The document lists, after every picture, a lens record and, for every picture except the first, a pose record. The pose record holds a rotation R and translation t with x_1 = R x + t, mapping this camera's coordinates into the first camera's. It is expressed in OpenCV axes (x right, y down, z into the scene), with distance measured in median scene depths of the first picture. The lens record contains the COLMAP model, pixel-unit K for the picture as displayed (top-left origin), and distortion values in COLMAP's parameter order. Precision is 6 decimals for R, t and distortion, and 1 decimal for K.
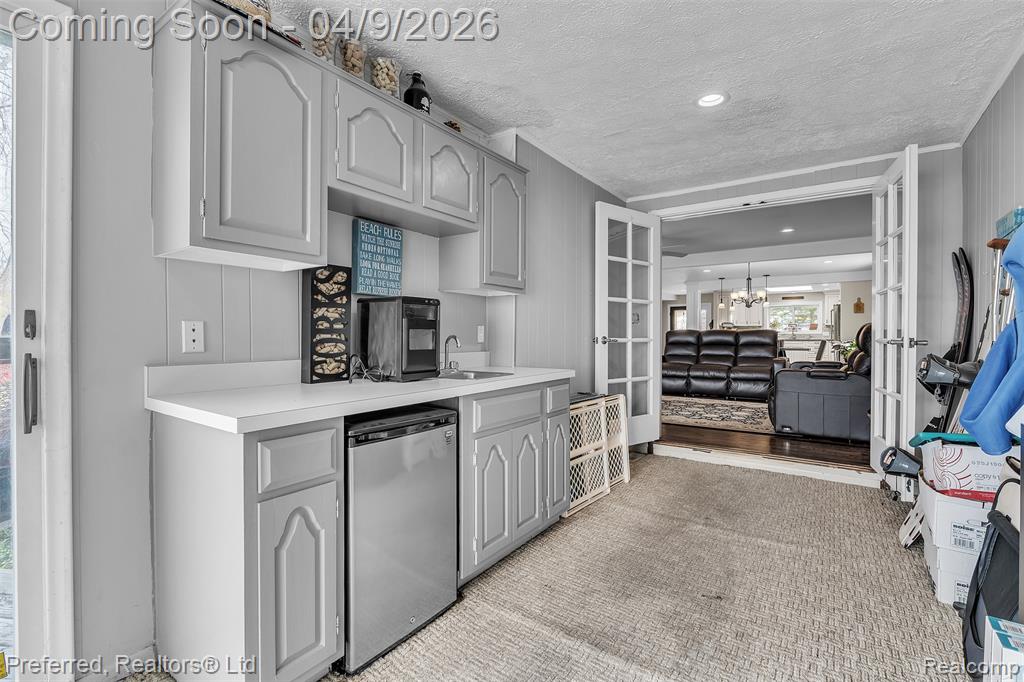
lens RADIAL K [[464.2, 0, 517.4], [0, 464.2, 337.9], [0, 0, 1]] dist [-0.010139, -0.000300]
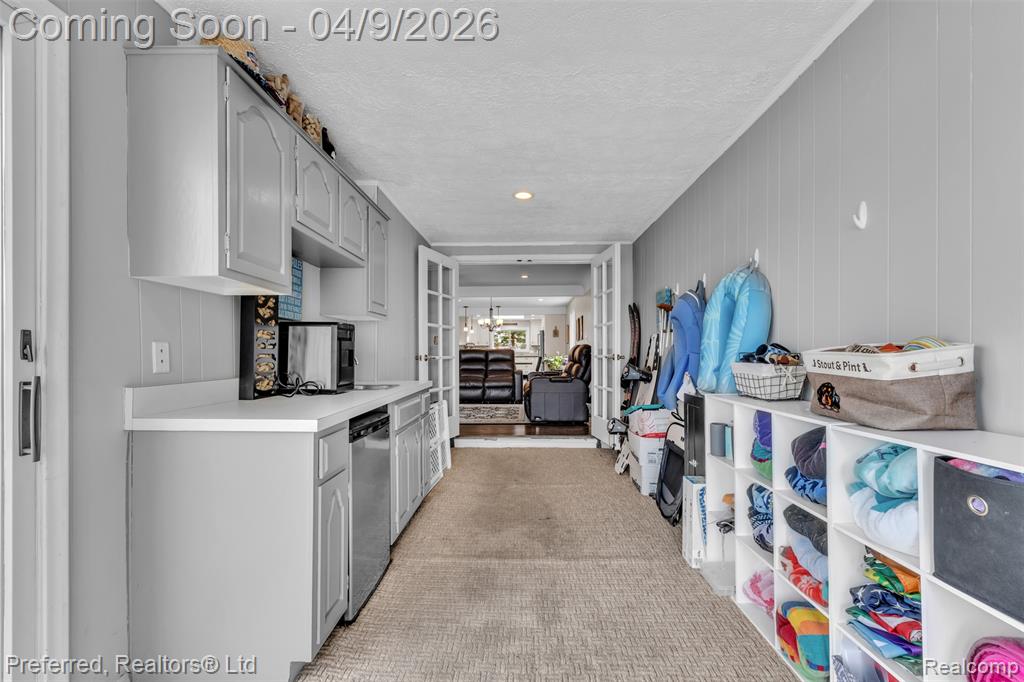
lens RADIAL K [[435.3, 0, 520.0], [0, 435.3, 353.9], [0, 0, 1]] dist [-0.000196, -0.000037]
pose [[0.828768, -0.005083, 0.559569, -0.292459], [0.007764, 0.999967, -0.002416, -0.001133], [-0.559538, 0.006347, 0.828780, -0.117711]]
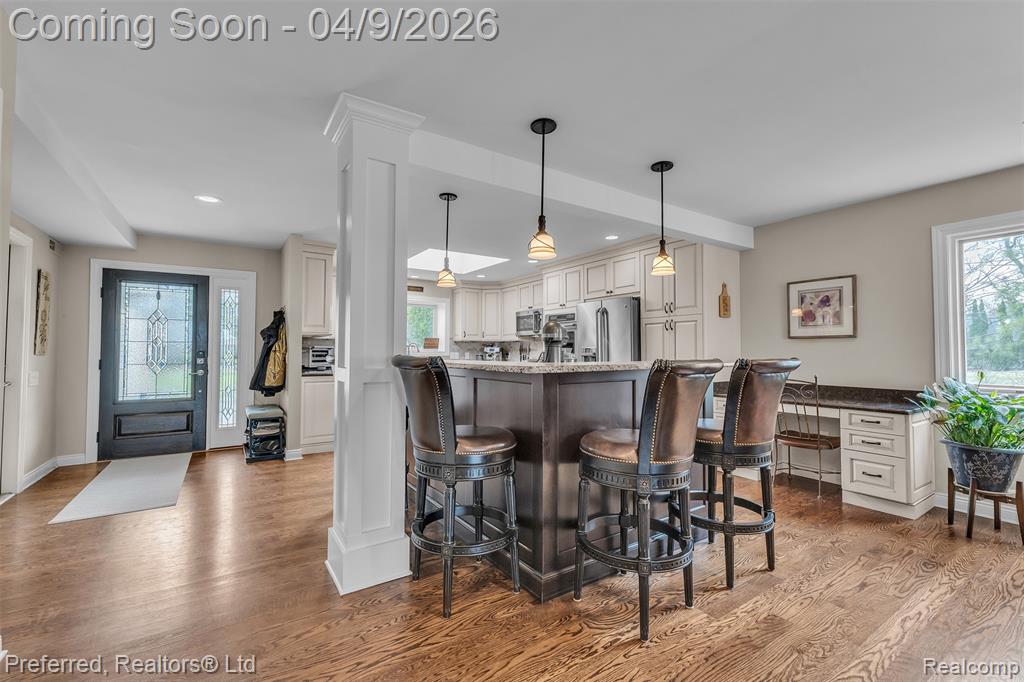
lens RADIAL K [[432.2, 0, 513.2], [0, 432.2, 340.9], [0, 0, 1]] dist [0.003967, -0.000073]
pose [[0.370288, 0.020449, 0.928692, 0.836346], [0.001786, 0.999740, -0.022725, -0.065074], [-0.928915, 0.010073, 0.370155, 3.235518]]
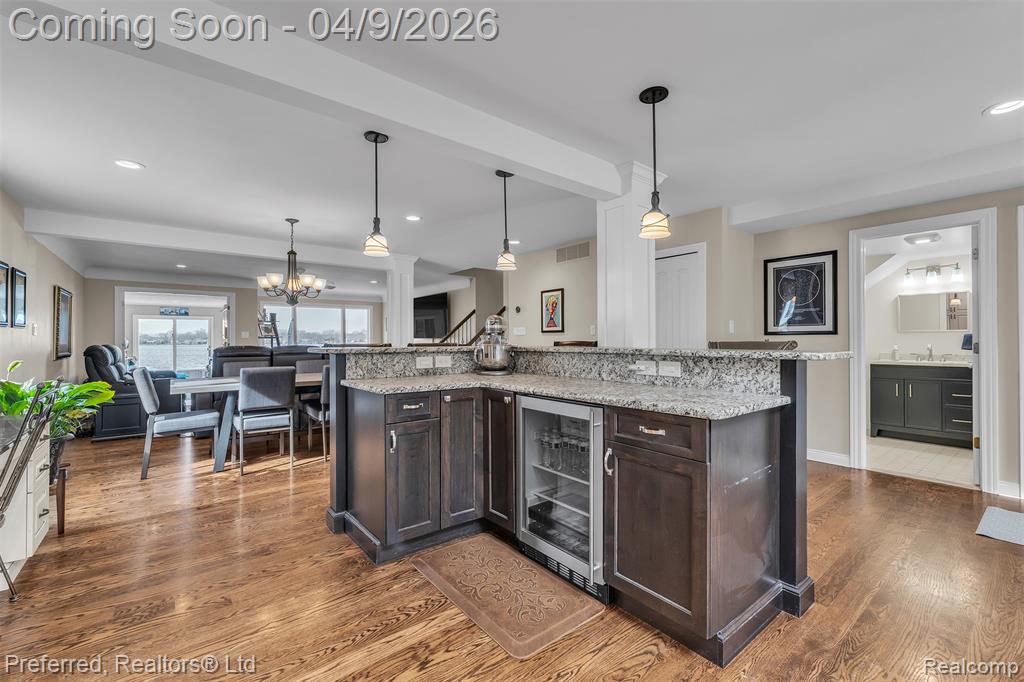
lens RADIAL K [[435.3, 0, 513.1], [0, 435.3, 339.2], [0, 0, 1]] dist [0.004332, 0.000202]
pose [[-0.287890, -0.005350, -0.957648, 2.470451], [0.000509, 0.999983, -0.005740, -0.056539], [0.957663, -0.002140, -0.287883, 3.758211]]
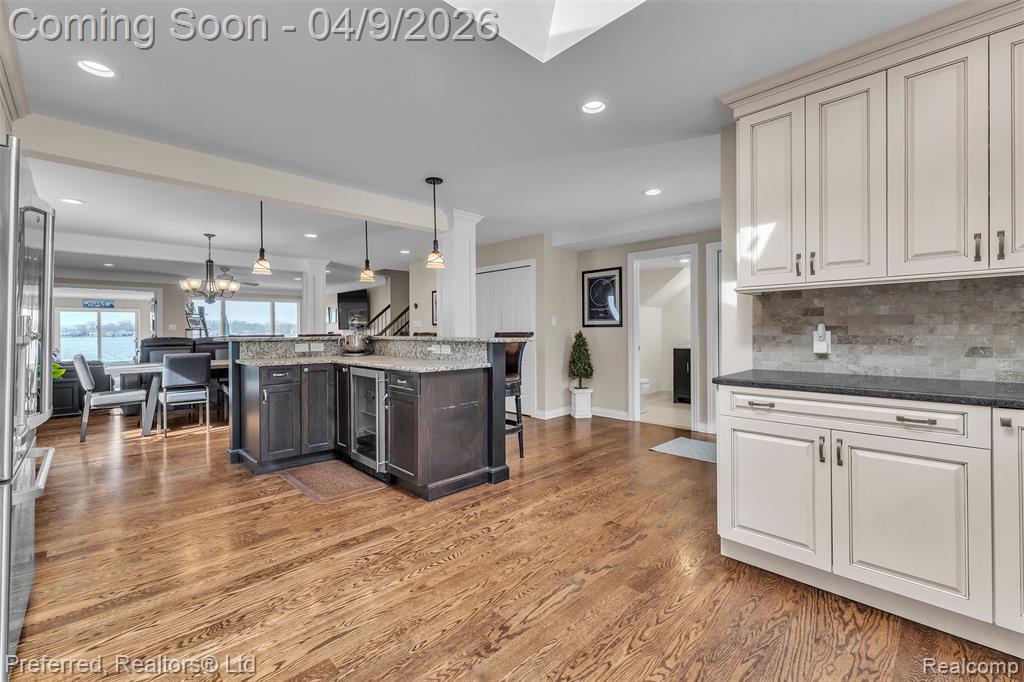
lens RADIAL K [[437.4, 0, 512.7], [0, 437.4, 330.8], [0, 0, 1]] dist [0.004039, 0.000274]
pose [[-0.189007, -0.002503, -0.981973, 2.810676], [0.004237, 0.999985, -0.003364, -0.056512], [0.981967, -0.004796, -0.188994, 4.179047]]
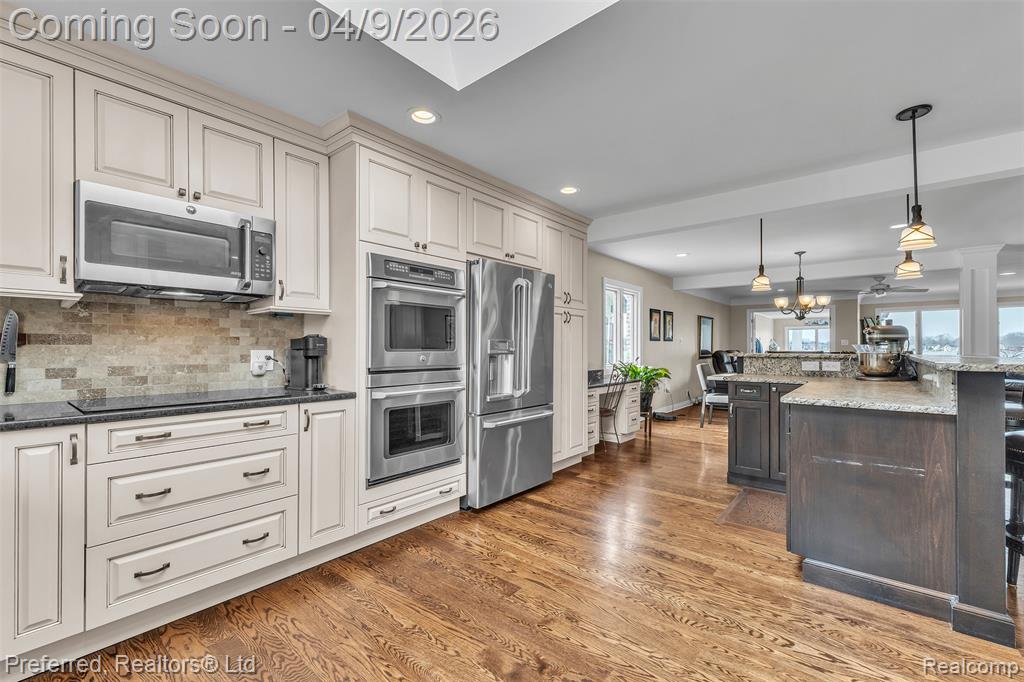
lens RADIAL K [[437.2, 0, 512.5], [0, 437.2, 346.8], [0, 0, 1]] dist [0.002193, 0.000303]
pose [[-0.996140, -0.003482, 0.087708, 2.338273], [-0.003570, 0.999993, -0.000853, -0.060375], [-0.087704, -0.001163, -0.996146, 4.538213]]
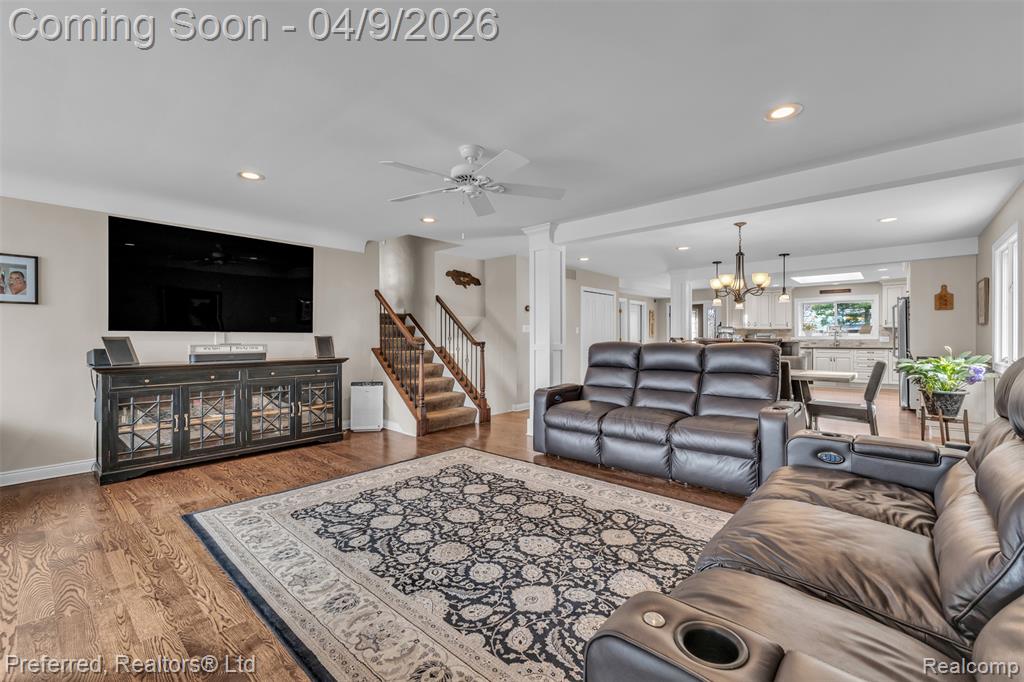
lens RADIAL K [[427.6, 0, 512.9], [0, 427.6, 340.3], [0, 0, 1]] dist [0.003032, 0.000301]
pose [[0.992261, -0.004596, -0.124085, 0.745680], [0.005250, 0.999974, 0.004948, -0.059024], [0.124059, -0.005561, 0.992259, 1.122871]]
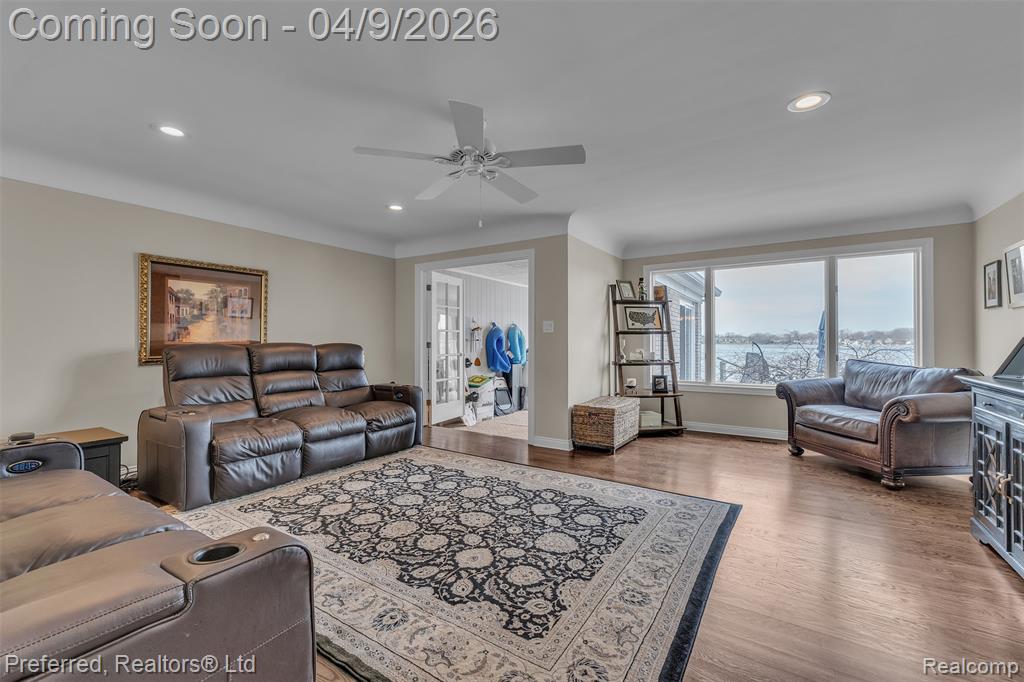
lens RADIAL K [[427.6, 0, 512.9], [0, 427.6, 340.3], [0, 0, 1]] dist [0.003032, 0.000301]
pose [[-0.999539, -0.005002, -0.029958, 0.502861], [-0.005014, 0.999987, 0.000333, -0.057623], [0.029956, 0.000483, -0.999551, 2.749300]]
